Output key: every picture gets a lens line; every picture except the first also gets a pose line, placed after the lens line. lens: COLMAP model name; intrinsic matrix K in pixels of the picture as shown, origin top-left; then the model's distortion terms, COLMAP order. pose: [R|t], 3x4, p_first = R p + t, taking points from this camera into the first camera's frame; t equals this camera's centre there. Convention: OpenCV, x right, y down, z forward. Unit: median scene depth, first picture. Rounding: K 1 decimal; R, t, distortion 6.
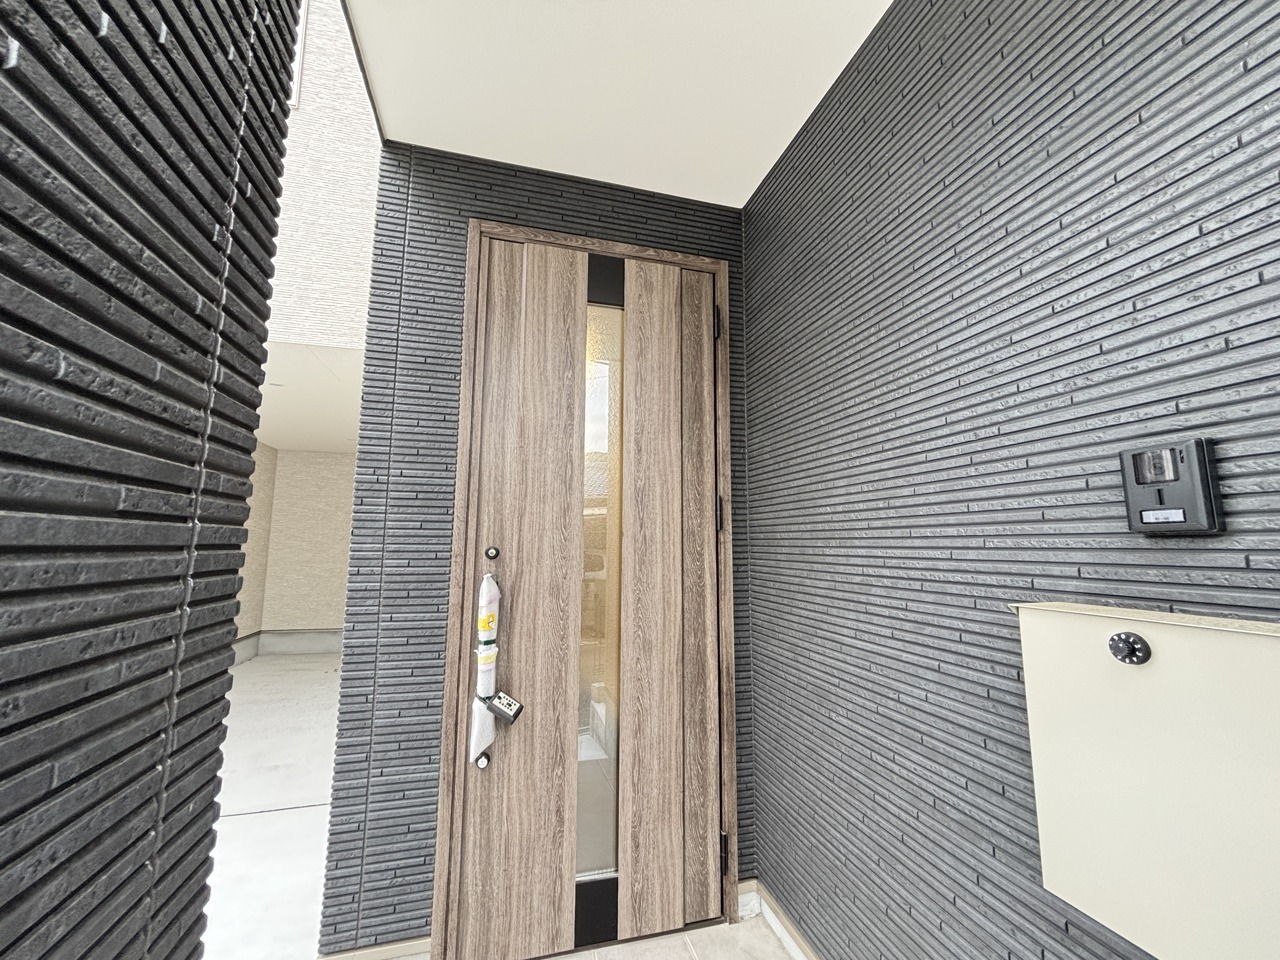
lens RADIAL K [[522.5, 0, 635.3], [0, 522.5, 477.5], [0, 0, 1]] dist [-0.001760, 0.001110]
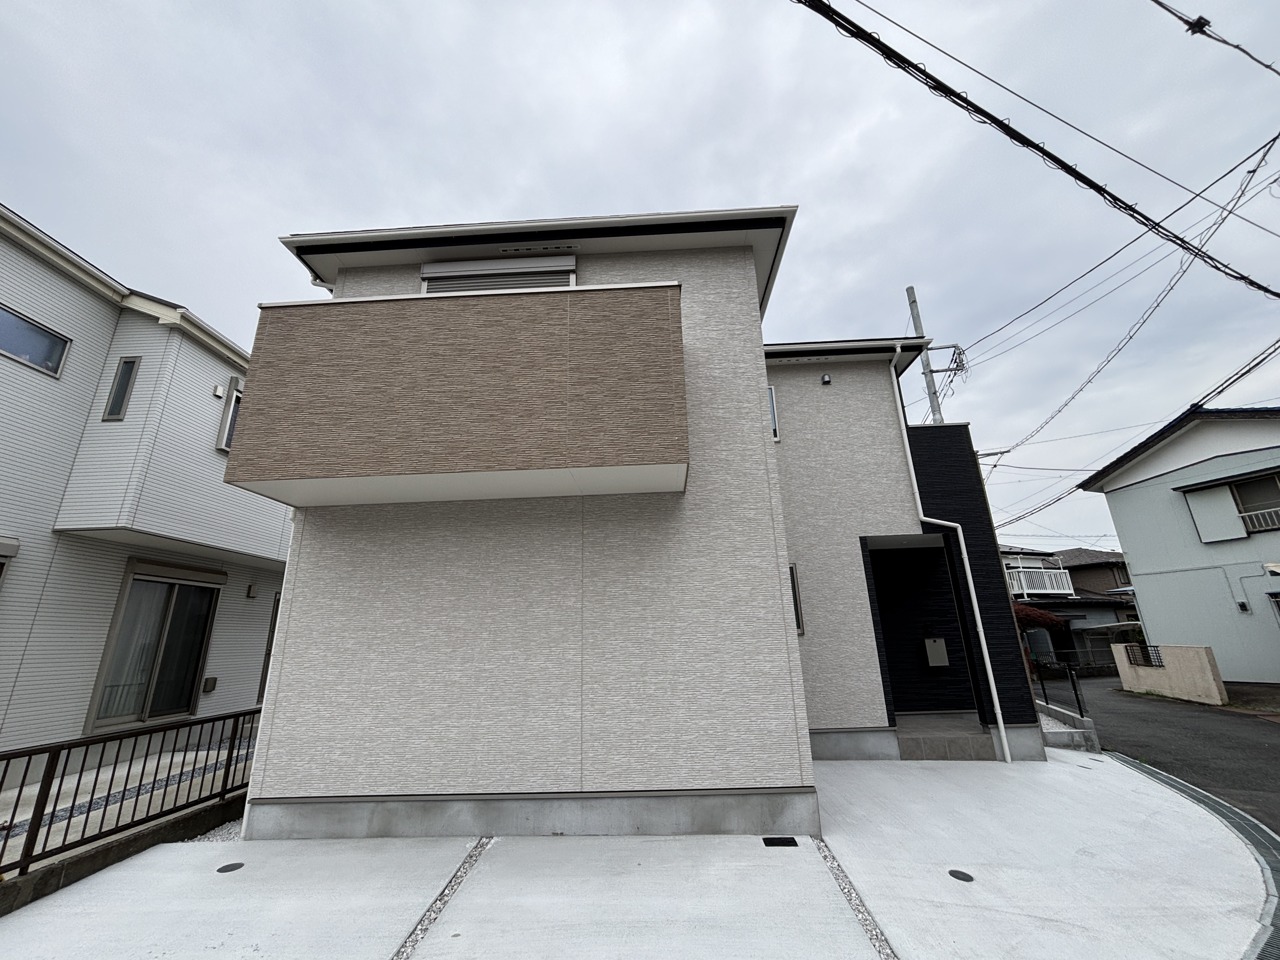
lens RADIAL K [[522.5, 0, 645.3], [0, 522.5, 475.4], [0, 0, 1]] dist [-0.001760, 0.001110]
pose [[0.292859, 0.272903, 0.916383, -5.555153], [-0.091433, 0.962004, -0.257269, 0.152286], [-0.951774, -0.008444, 0.306685, 1.563773]]
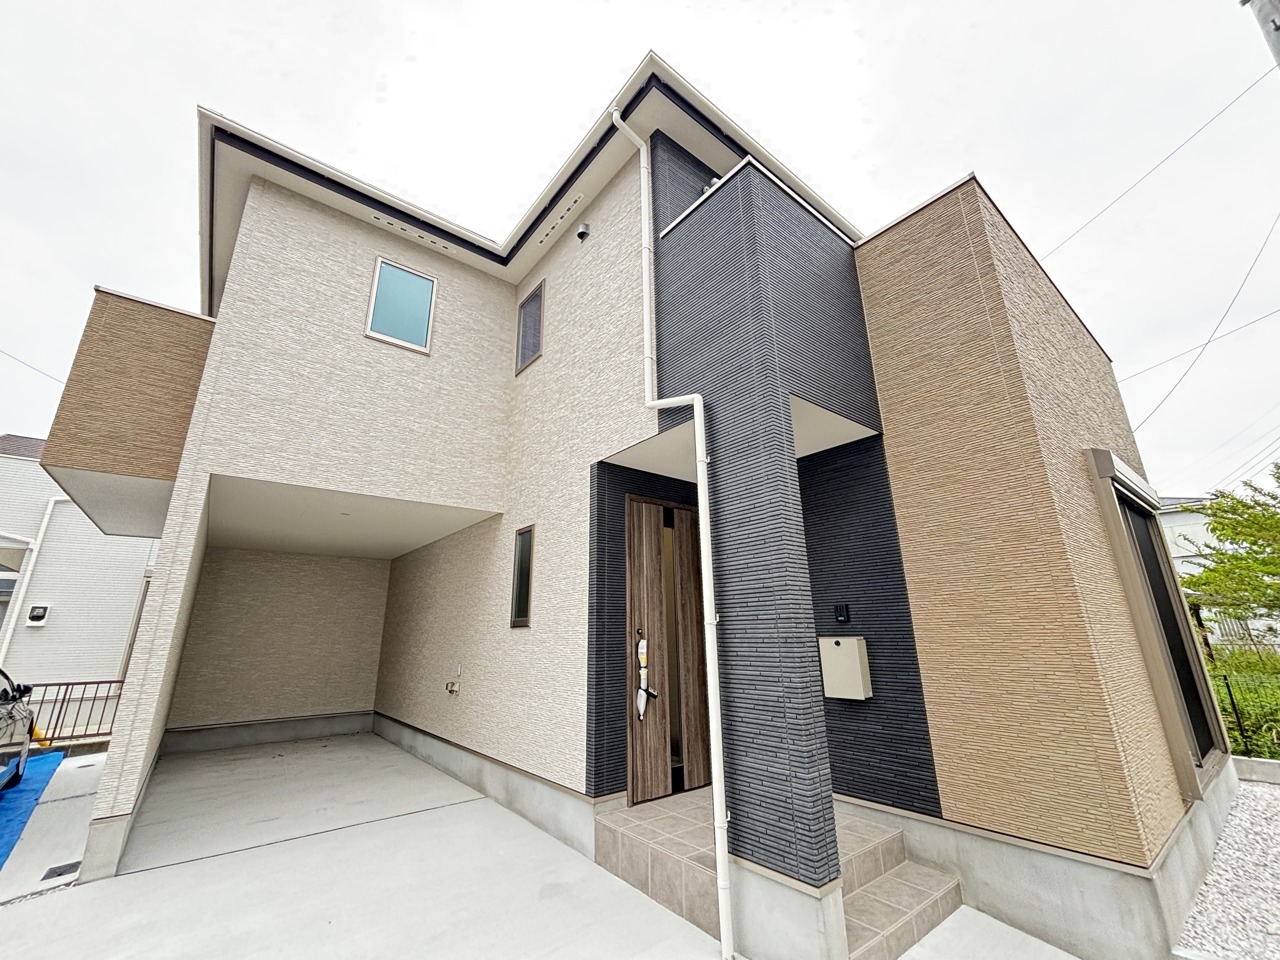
lens RADIAL K [[522.5, 0, 639.1], [0, 522.5, 478.3], [0, 0, 1]] dist [-0.001760, 0.001110]
pose [[0.916896, 0.094631, 0.387746, -1.388597], [-0.030292, 0.985184, -0.168806, -0.167213], [-0.397975, 0.143032, 0.906178, -1.447805]]
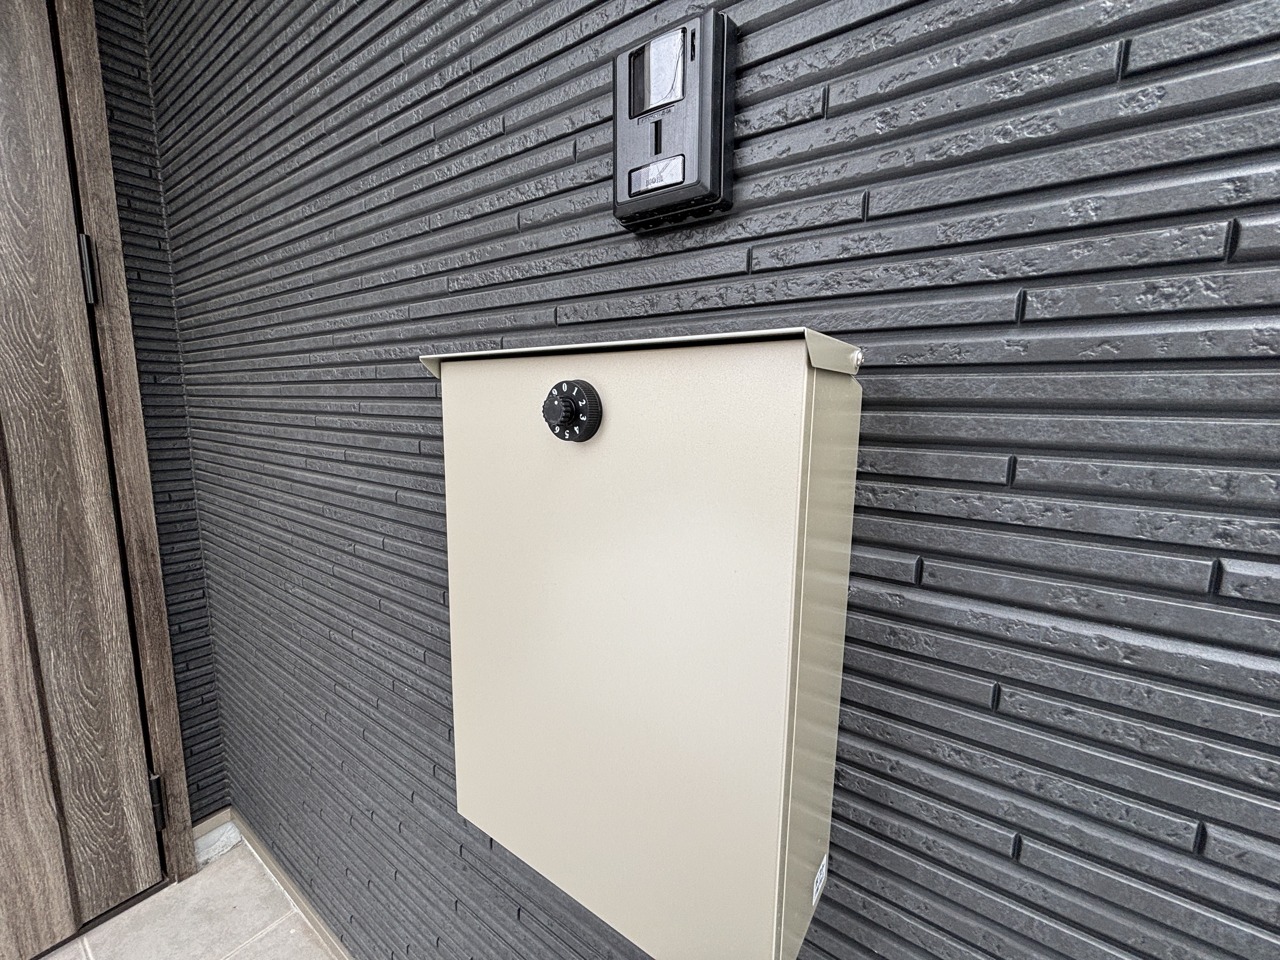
lens RADIAL K [[522.5, 0, 638.7], [0, 522.5, 480.1], [0, 0, 1]] dist [-0.001760, 0.001110]
pose [[0.771457, -0.088197, 0.630139, 0.286160], [-0.090884, 0.964918, 0.246320, 0.111384], [-0.629757, -0.247296, 0.736377, 0.244618]]
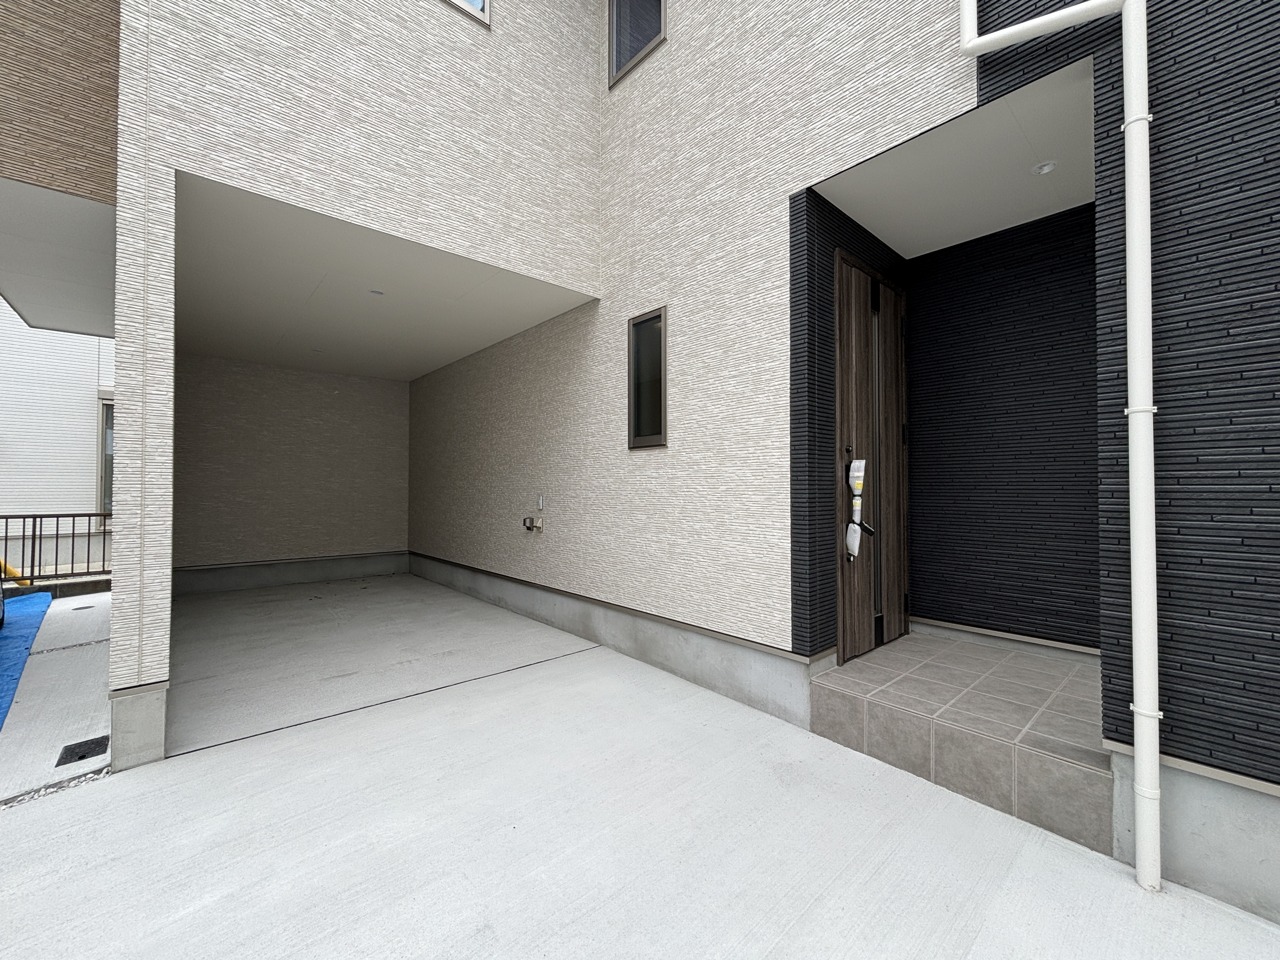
lens RADIAL K [[522.5, 0, 640.4], [0, 522.5, 479.8], [0, 0, 1]] dist [-0.001760, 0.001110]
pose [[0.894213, 0.000932, 0.447641, -1.812343], [-0.052156, 0.993404, 0.102120, 0.109677], [-0.444593, -0.114665, 0.888363, -0.303422]]
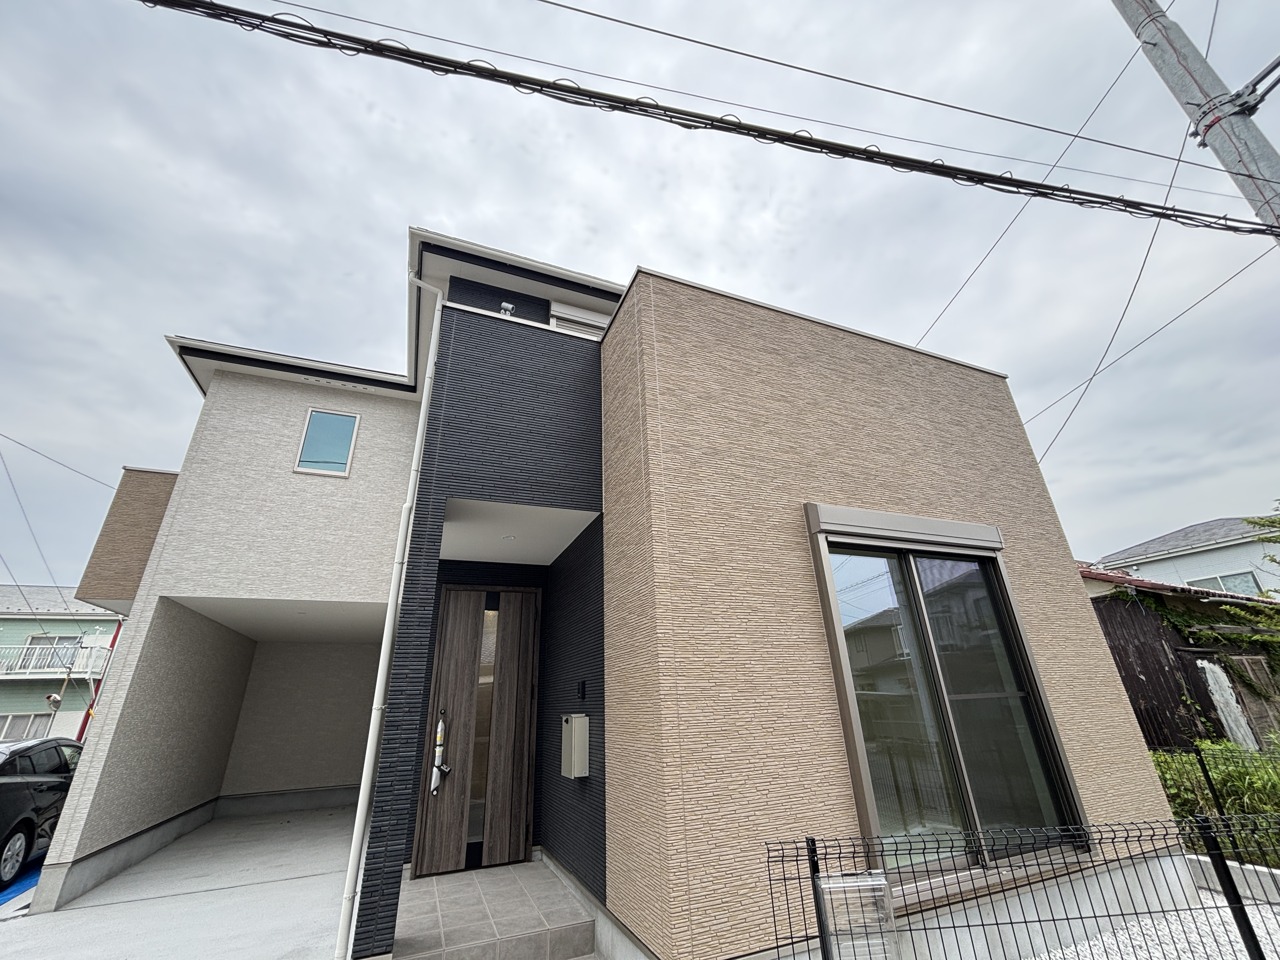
lens RADIAL K [[522.5, 0, 637.9], [0, 522.5, 478.3], [0, 0, 1]] dist [-0.001760, 0.001110]
pose [[0.990994, 0.008928, 0.133611, 0.391783], [0.028522, 0.960806, -0.275750, -0.266236], [-0.130836, 0.277077, 0.951898, -2.245779]]
